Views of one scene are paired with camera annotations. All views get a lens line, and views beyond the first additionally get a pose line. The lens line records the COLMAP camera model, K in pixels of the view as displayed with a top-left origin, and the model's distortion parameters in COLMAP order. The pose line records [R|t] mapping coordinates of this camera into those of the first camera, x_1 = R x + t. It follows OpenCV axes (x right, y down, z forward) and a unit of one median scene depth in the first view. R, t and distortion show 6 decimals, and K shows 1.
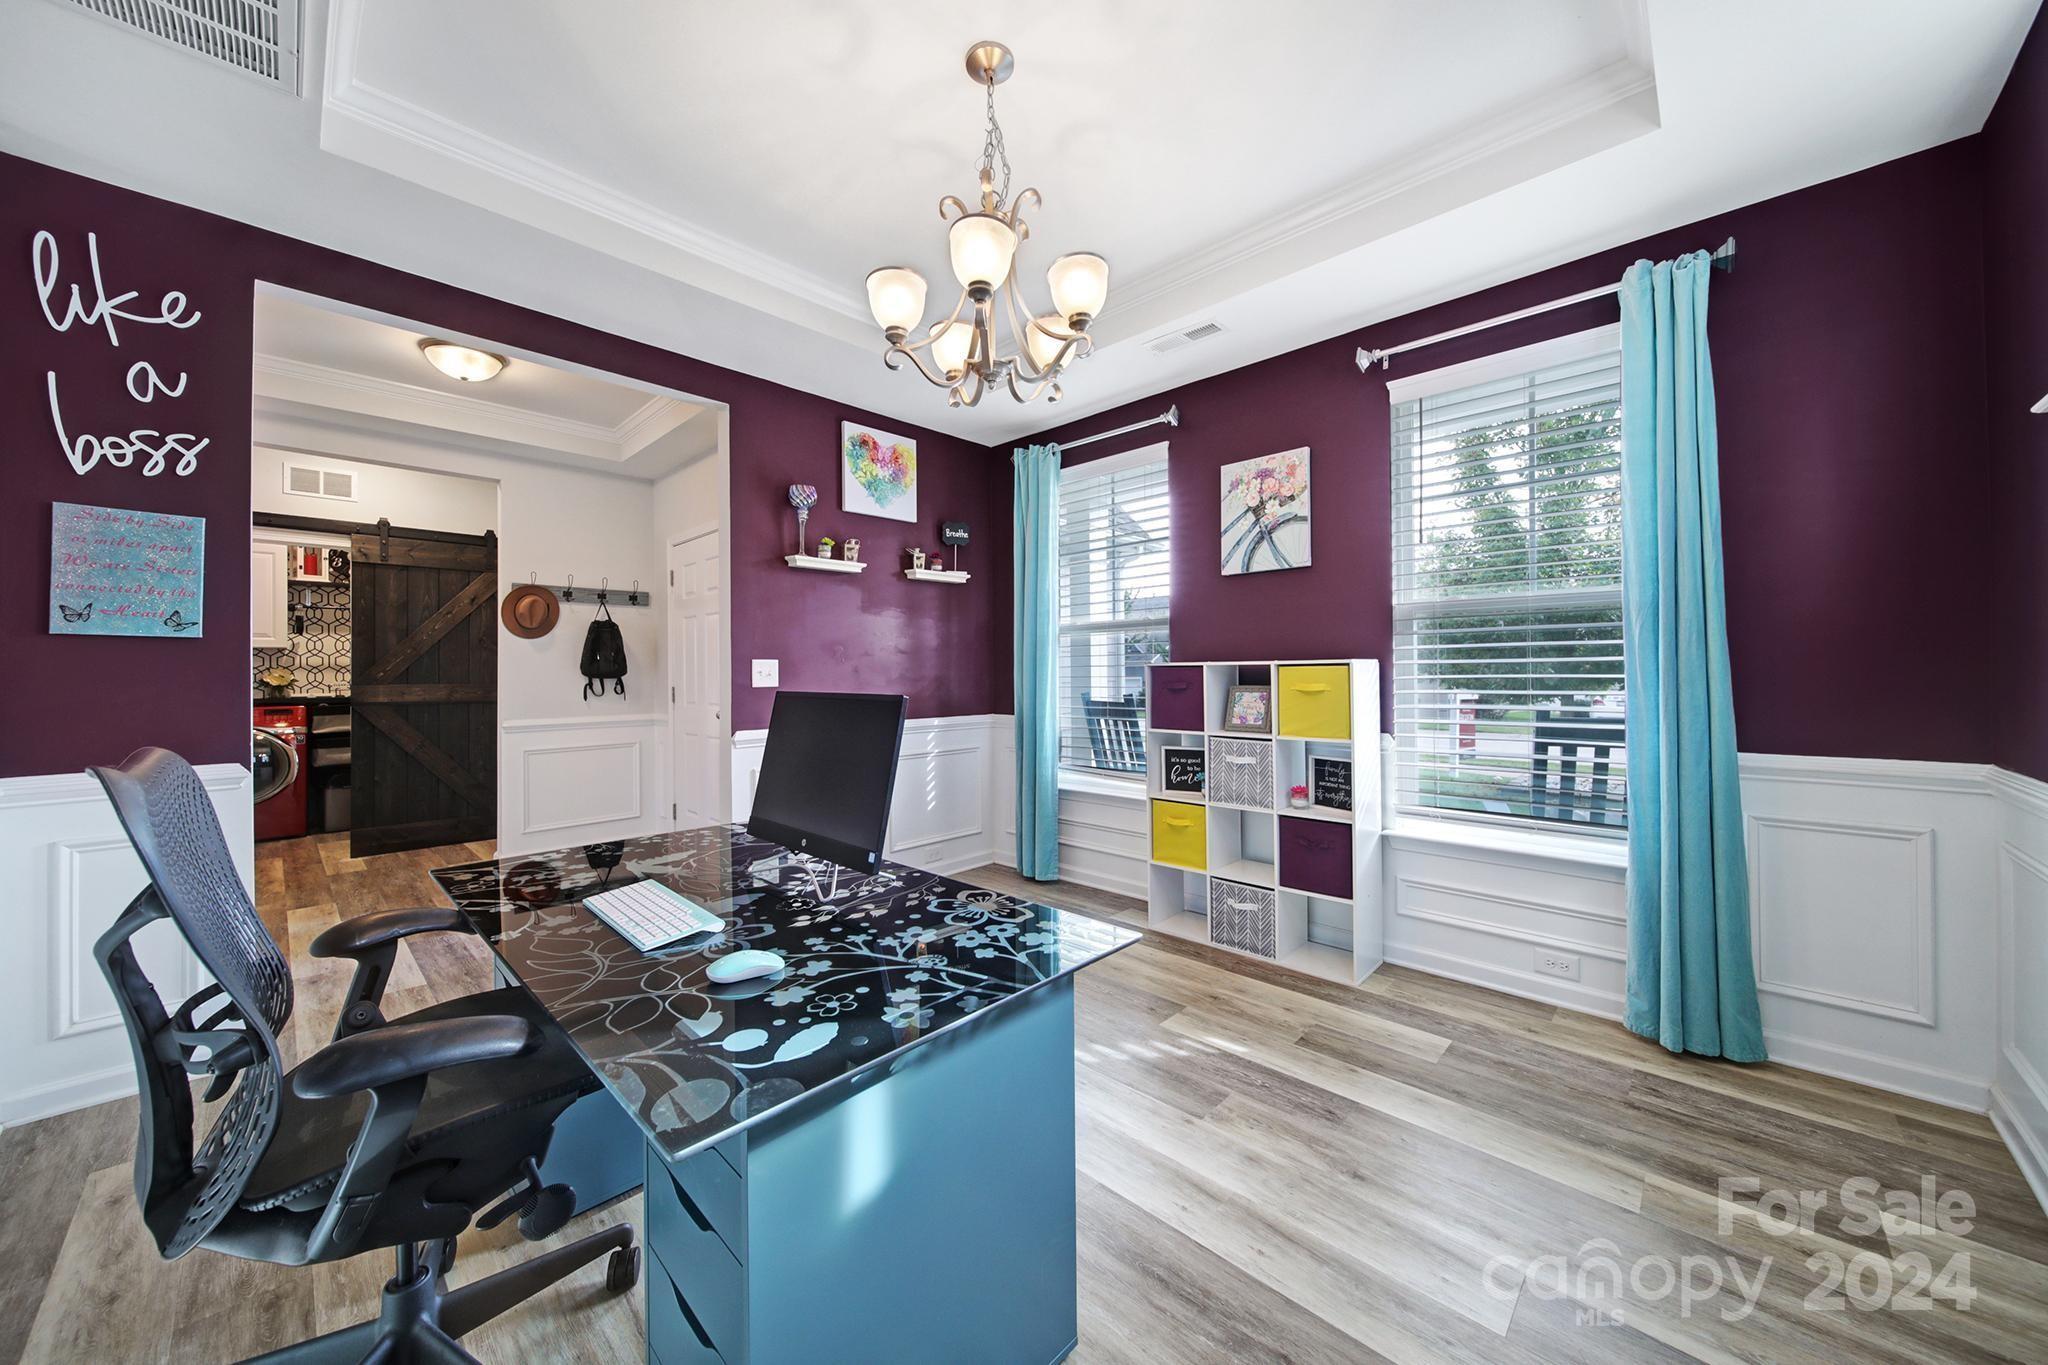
lens RADIAL K [[721.9, 0, 1027.0], [0, 721.9, 667.6], [0, 0, 1]] dist [-0.002792, -0.000887]
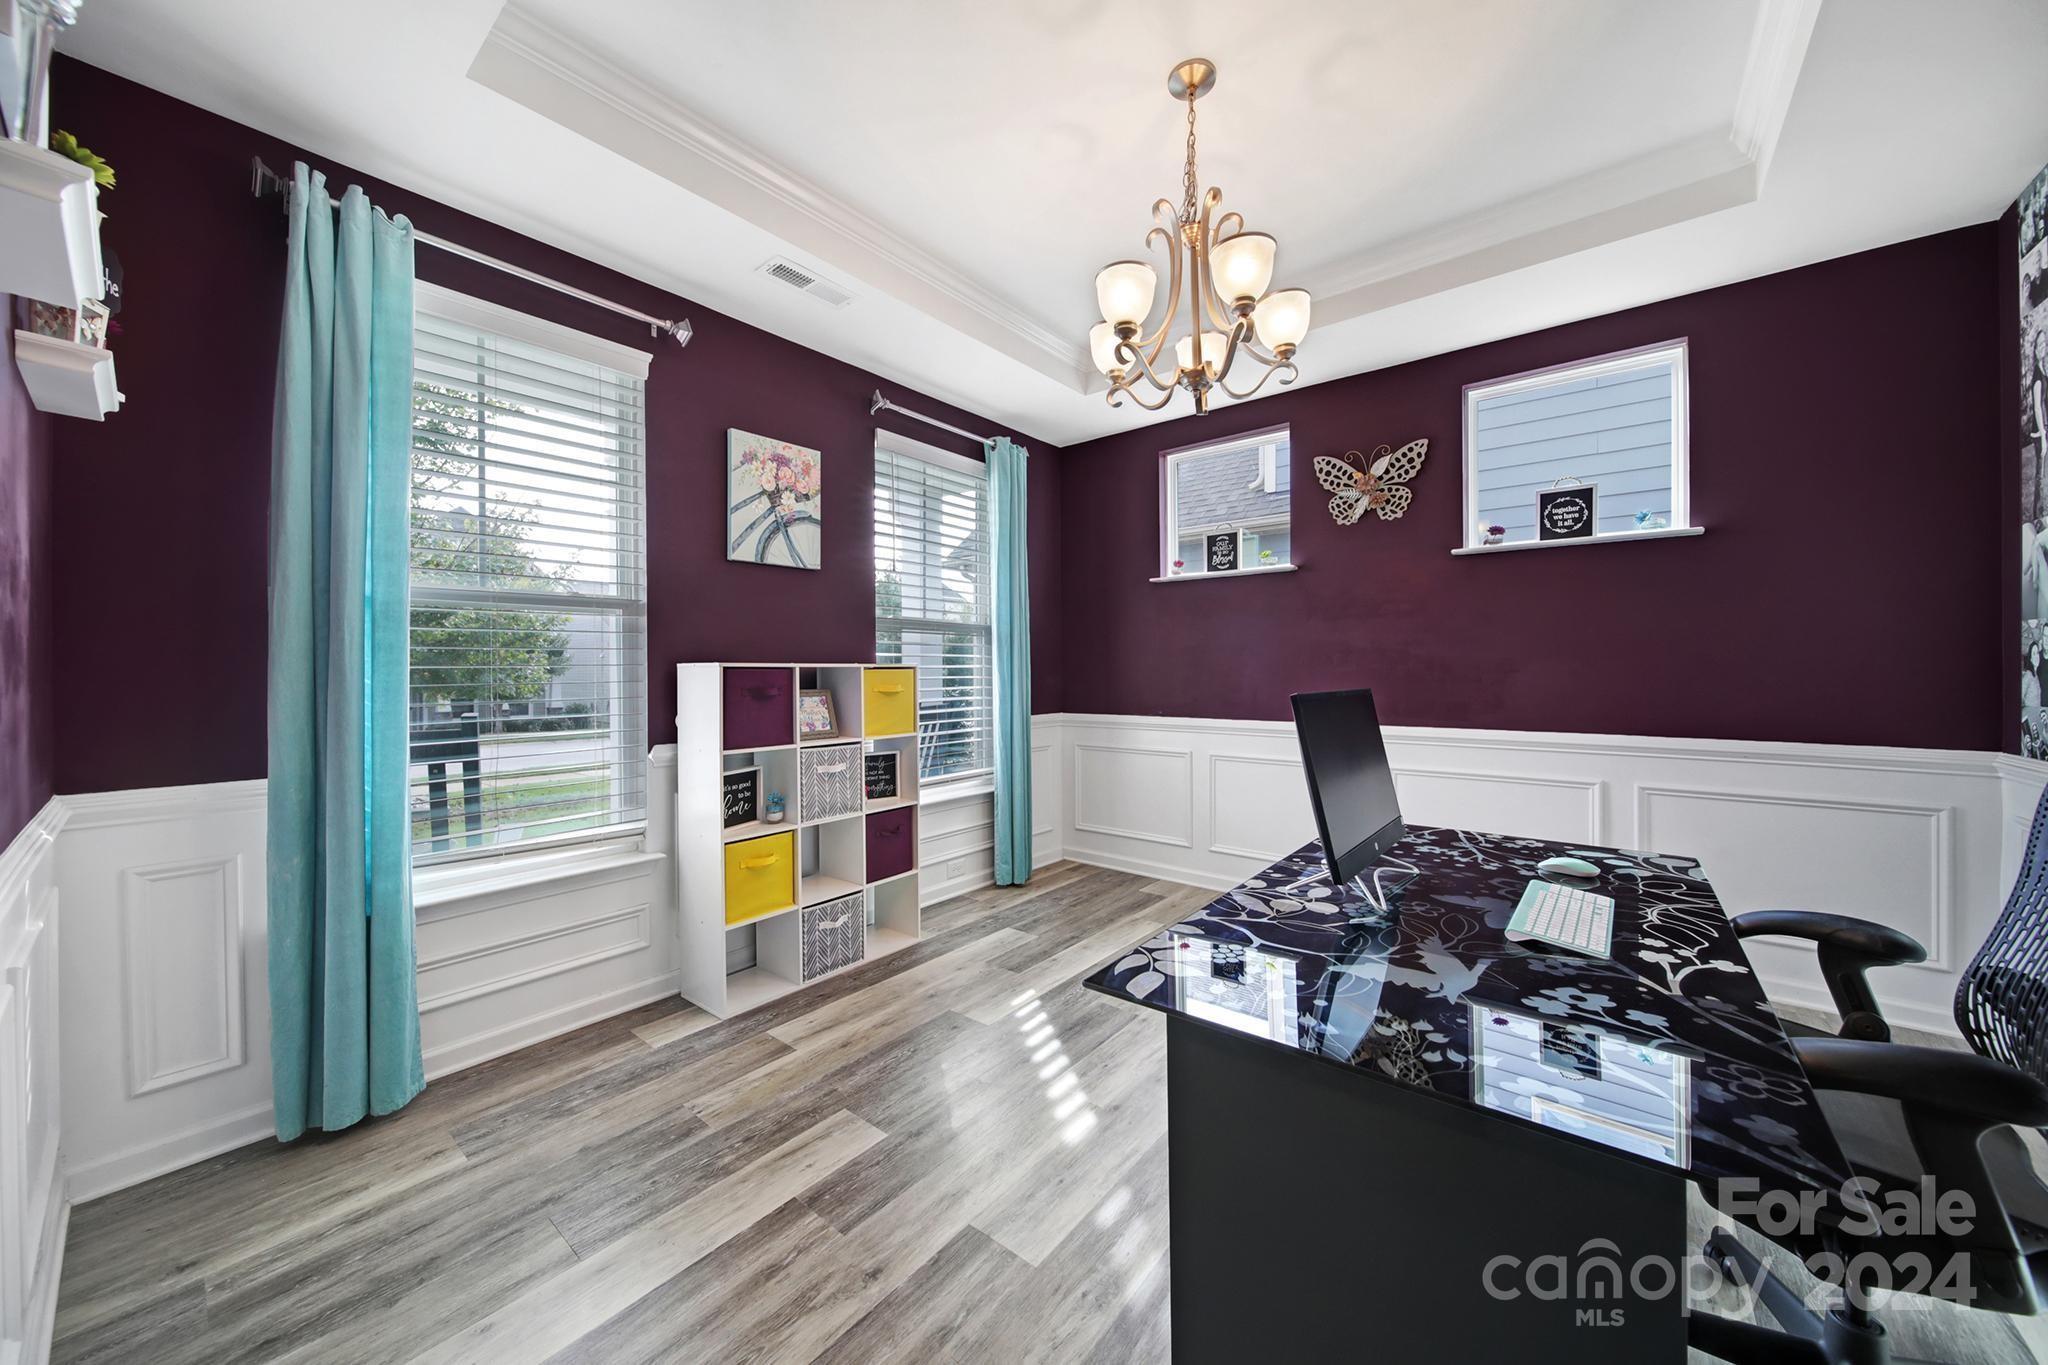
lens RADIAL K [[721.9, 0, 1017.9], [0, 721.9, 670.1], [0, 0, 1]] dist [-0.002792, -0.000887]
pose [[-0.077350, 0.007629, 0.996975, -0.632065], [0.002586, 0.999969, -0.007452, 0.007364], [-0.997001, 0.002002, -0.077367, 0.796414]]
